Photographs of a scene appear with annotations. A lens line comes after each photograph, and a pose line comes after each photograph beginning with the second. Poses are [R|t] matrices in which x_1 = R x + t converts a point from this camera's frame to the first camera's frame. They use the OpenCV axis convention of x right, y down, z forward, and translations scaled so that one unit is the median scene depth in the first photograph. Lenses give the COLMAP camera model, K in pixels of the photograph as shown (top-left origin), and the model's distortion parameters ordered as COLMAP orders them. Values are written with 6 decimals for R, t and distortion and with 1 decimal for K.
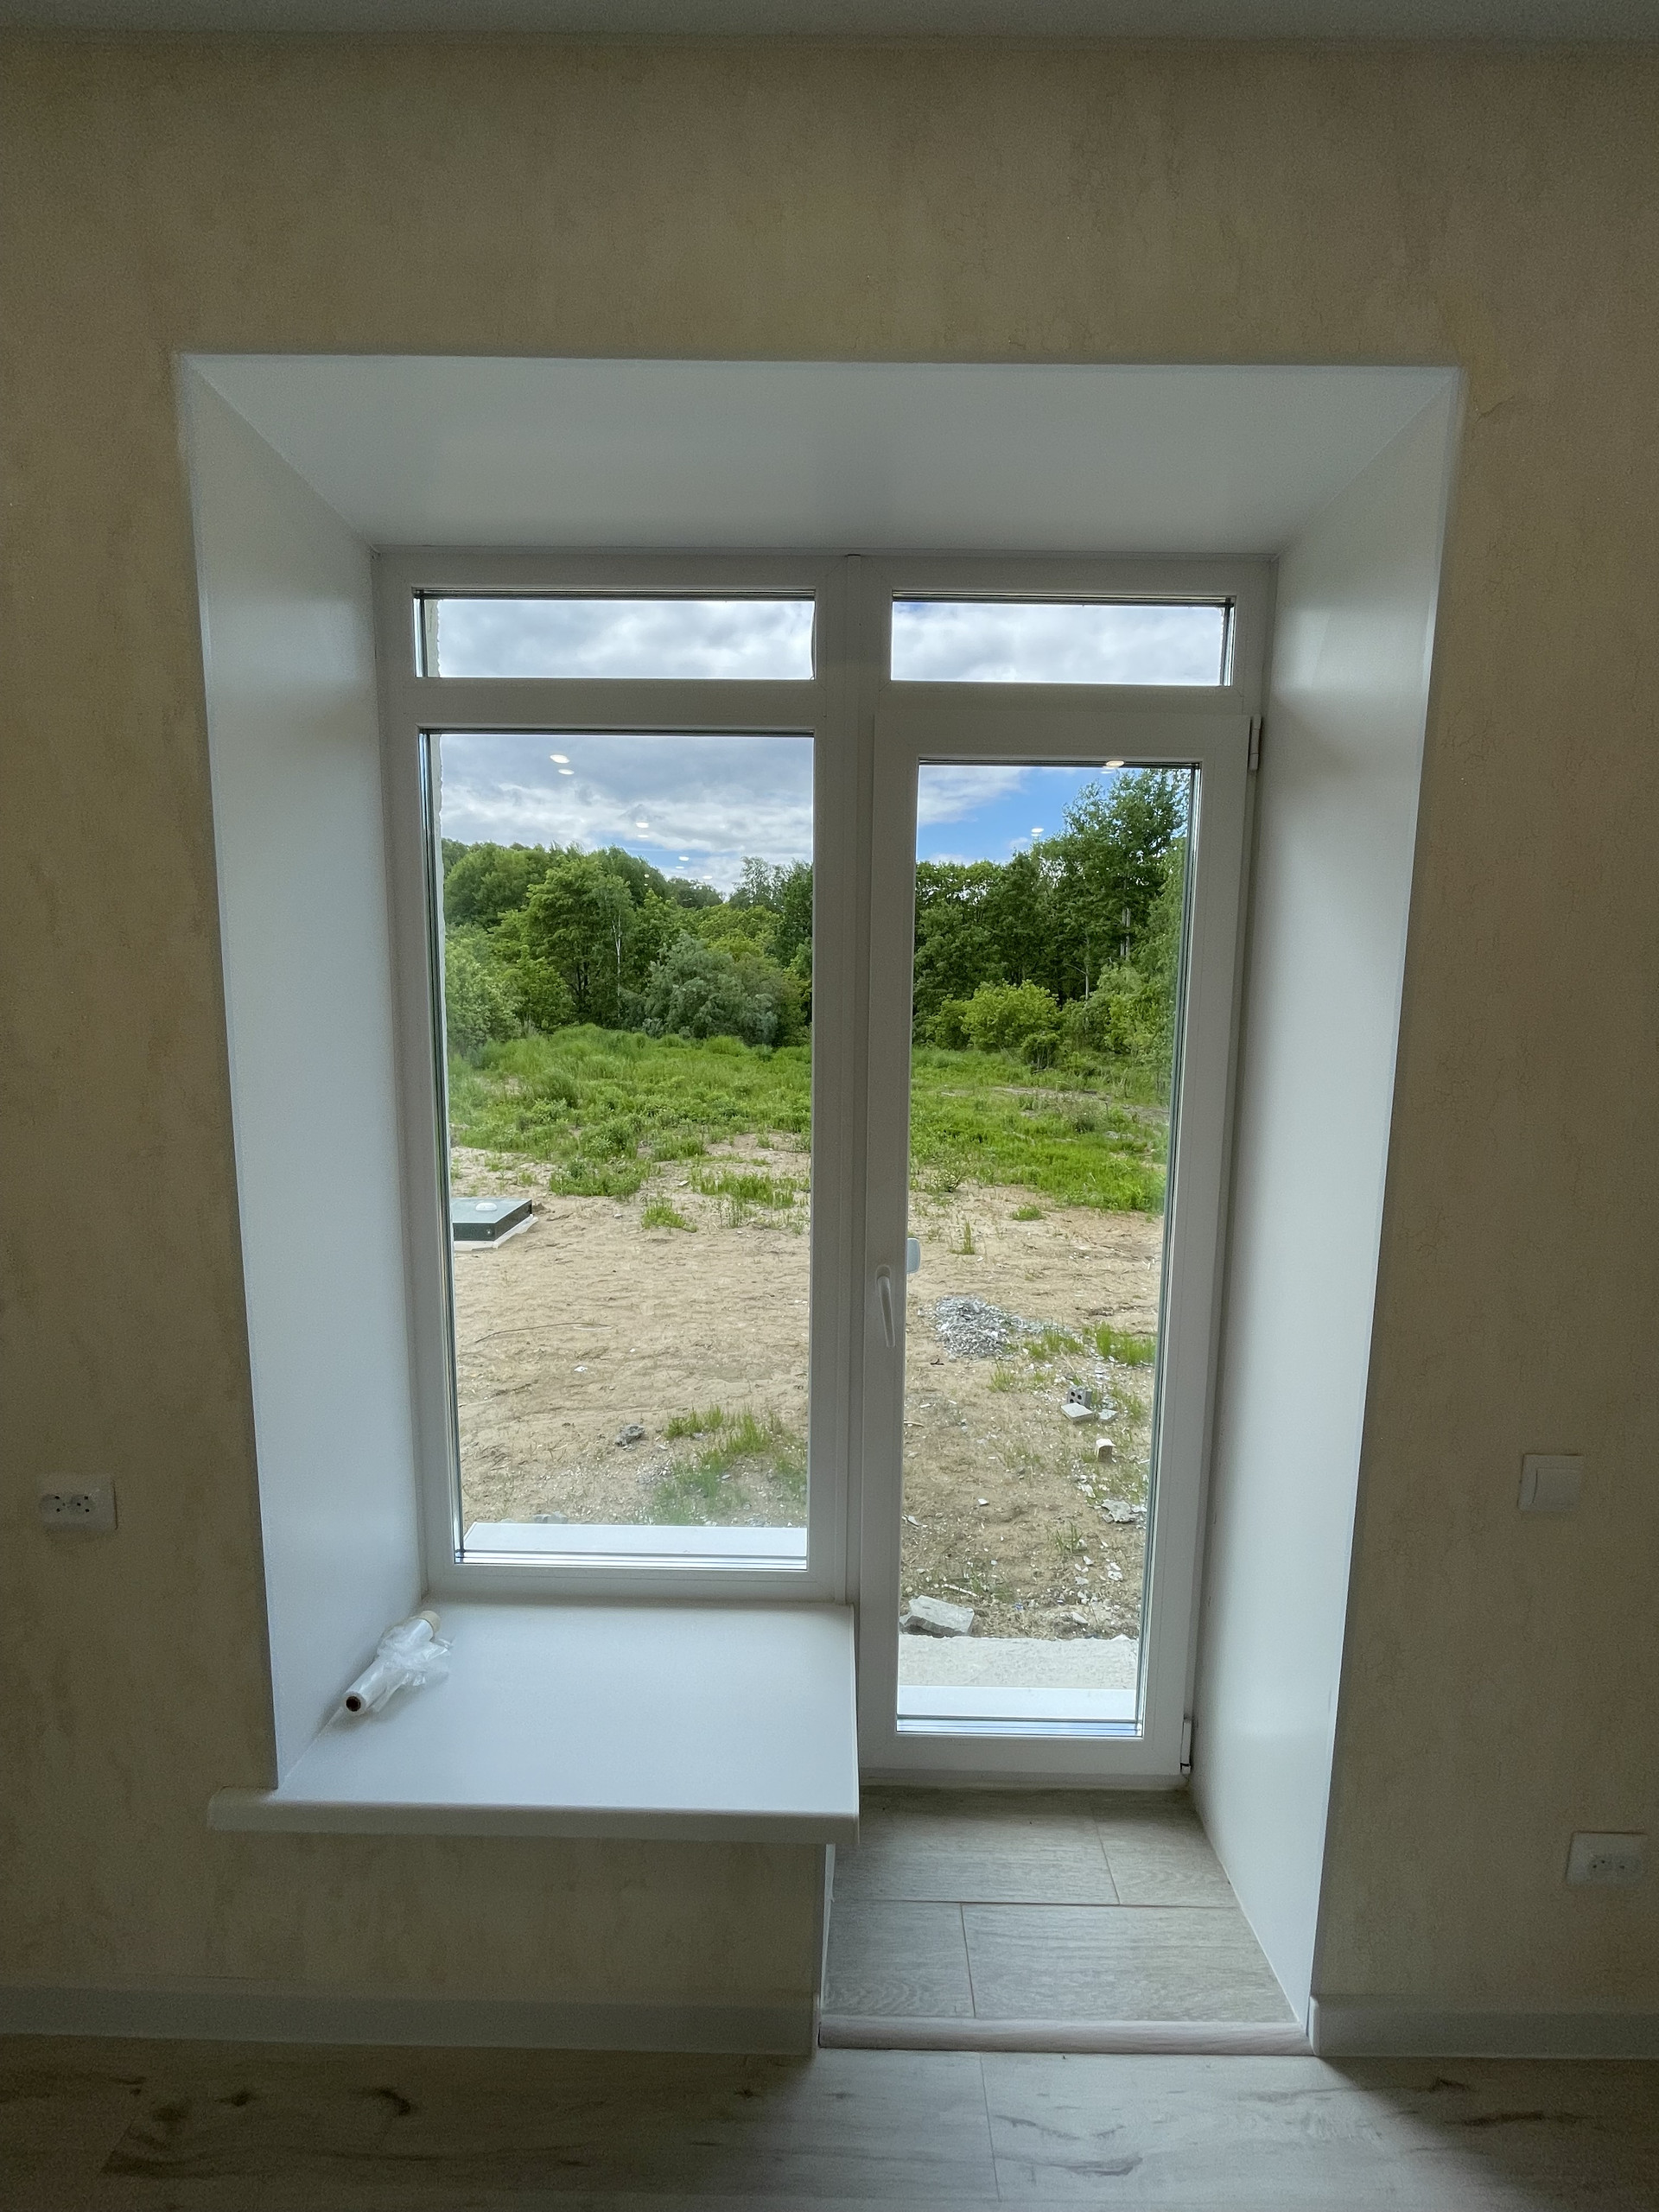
lens RADIAL K [[897.1, 0, 823.8], [0, 897.1, 1100.2], [0, 0, 1]] dist [0.000286, -0.001476]
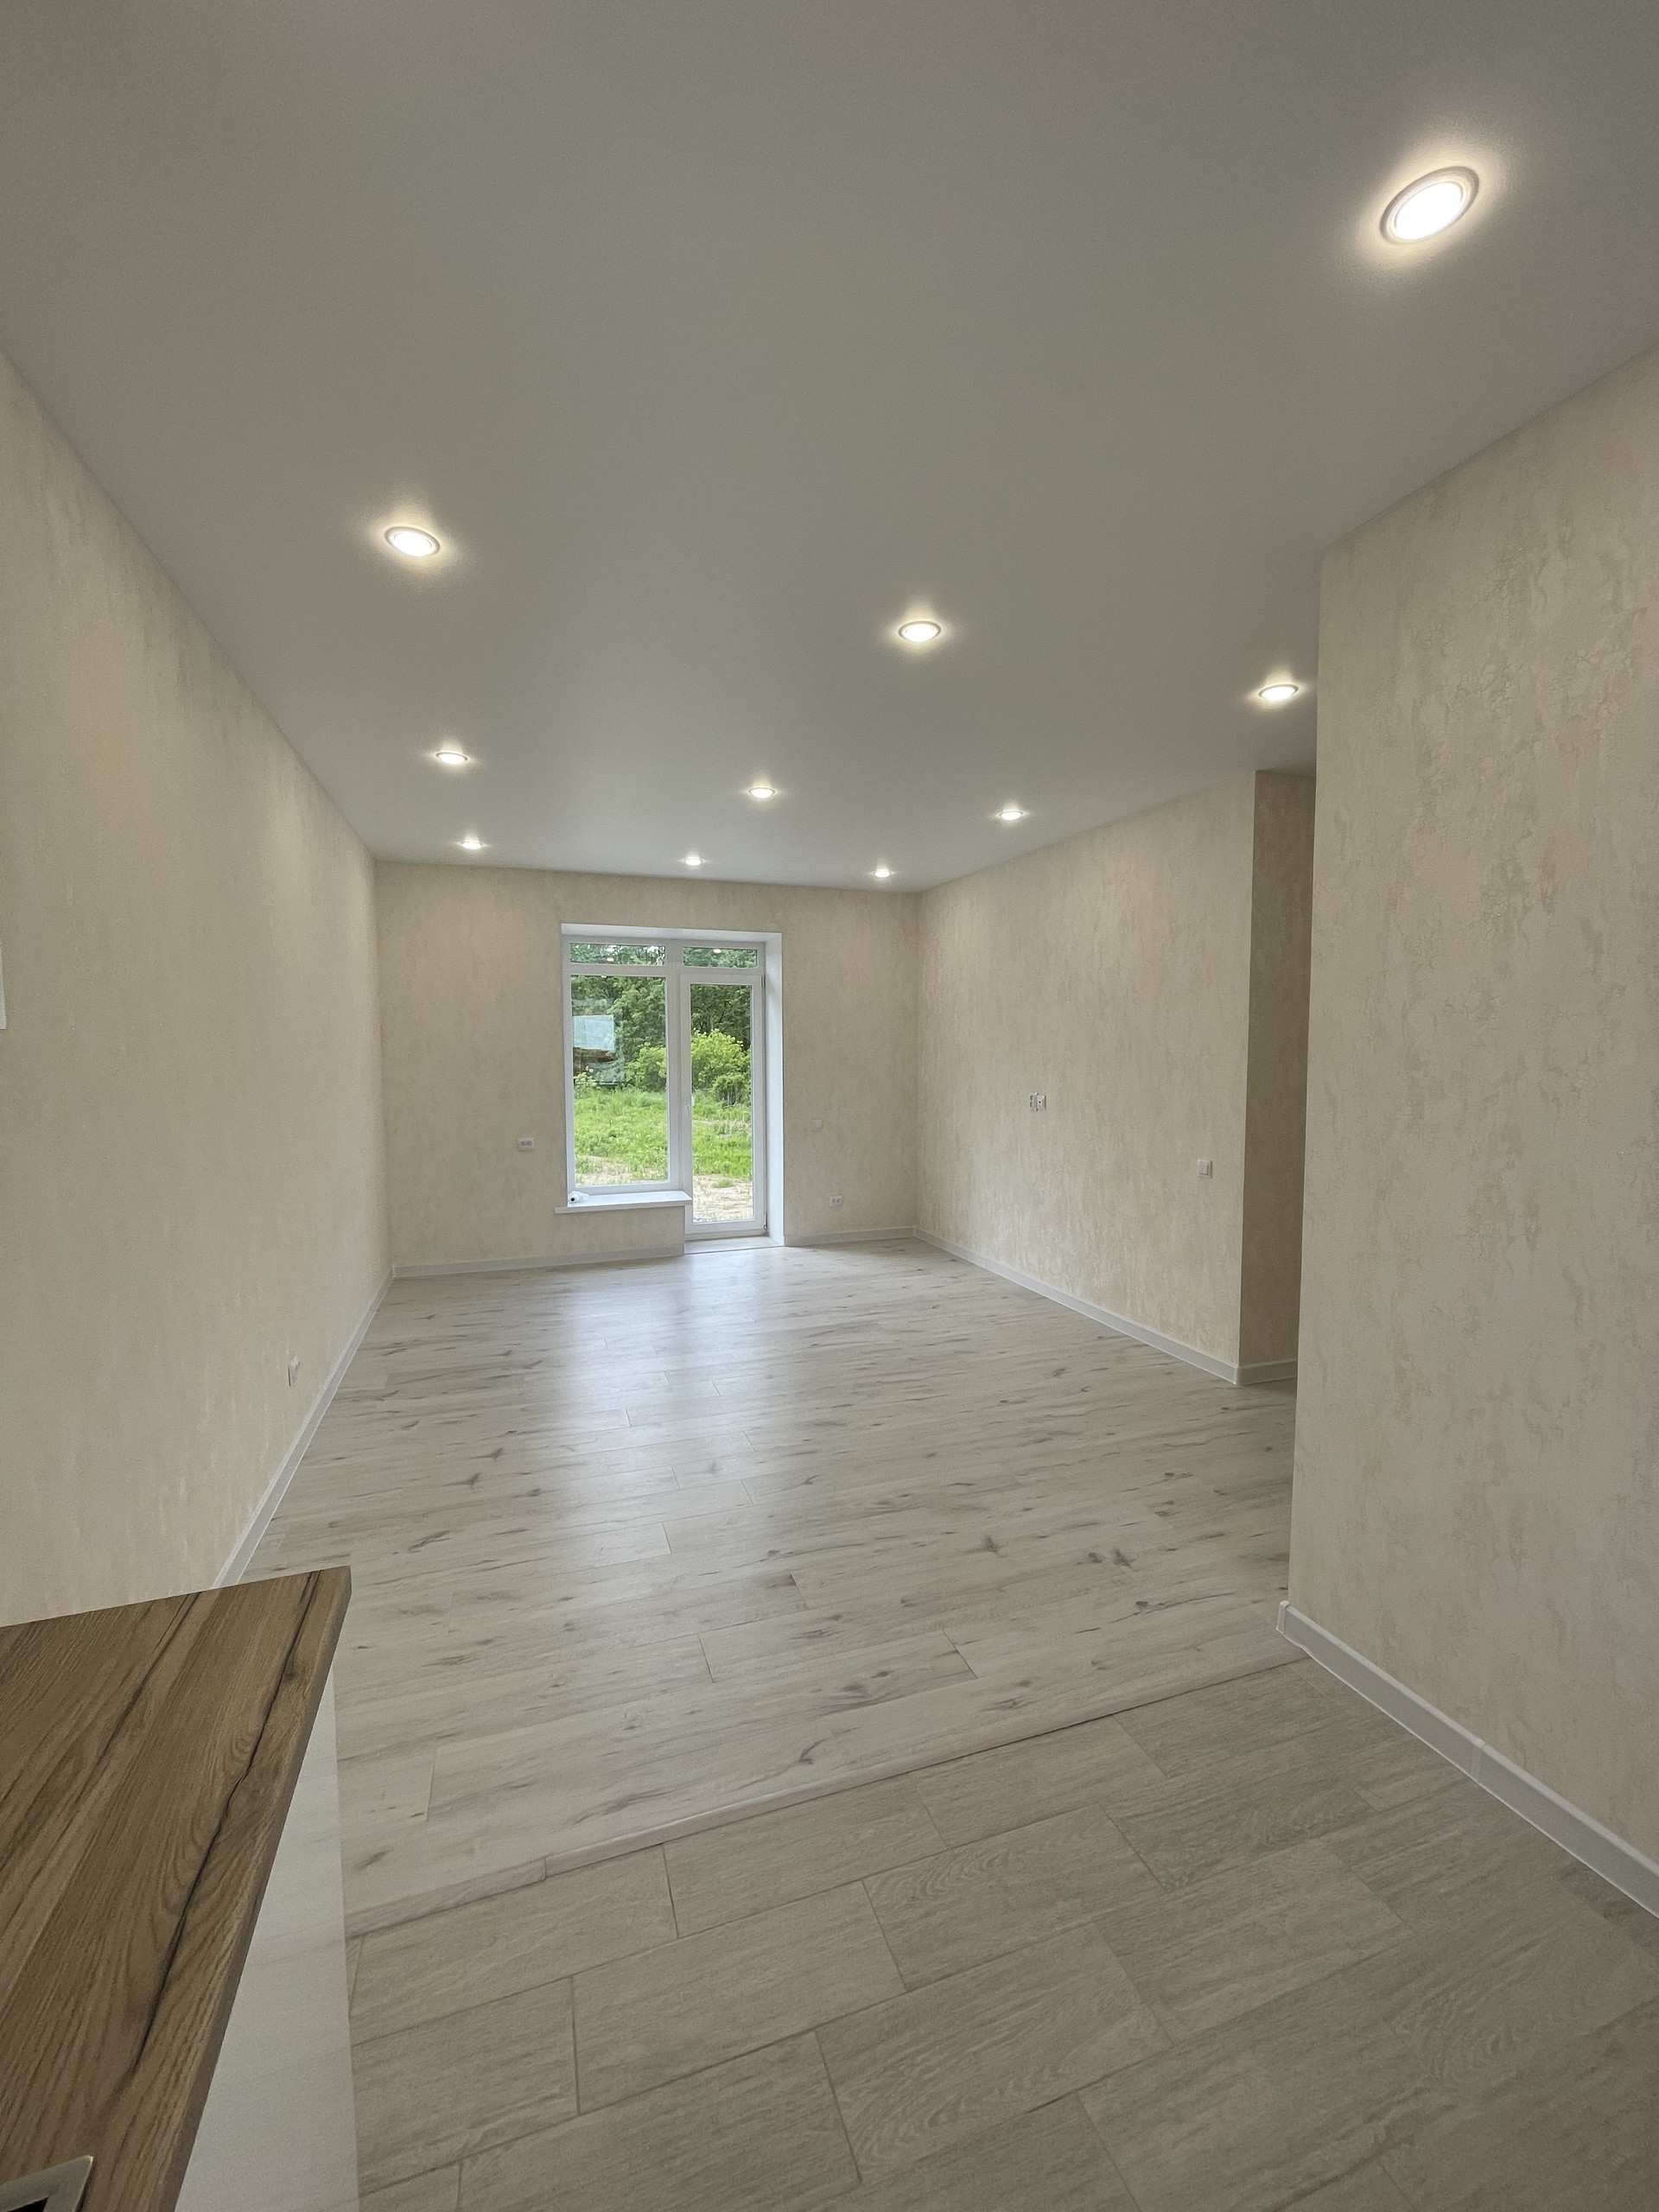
lens RADIAL K [[897.1, 0, 825.4], [0, 897.1, 1102.9], [0, 0, 1]] dist [0.000286, -0.001476]
pose [[0.941698, -0.037724, 0.334338, -0.032480], [0.054715, 0.997637, -0.041545, 0.018289], [-0.331981, 0.057416, 0.941537, -0.142035]]
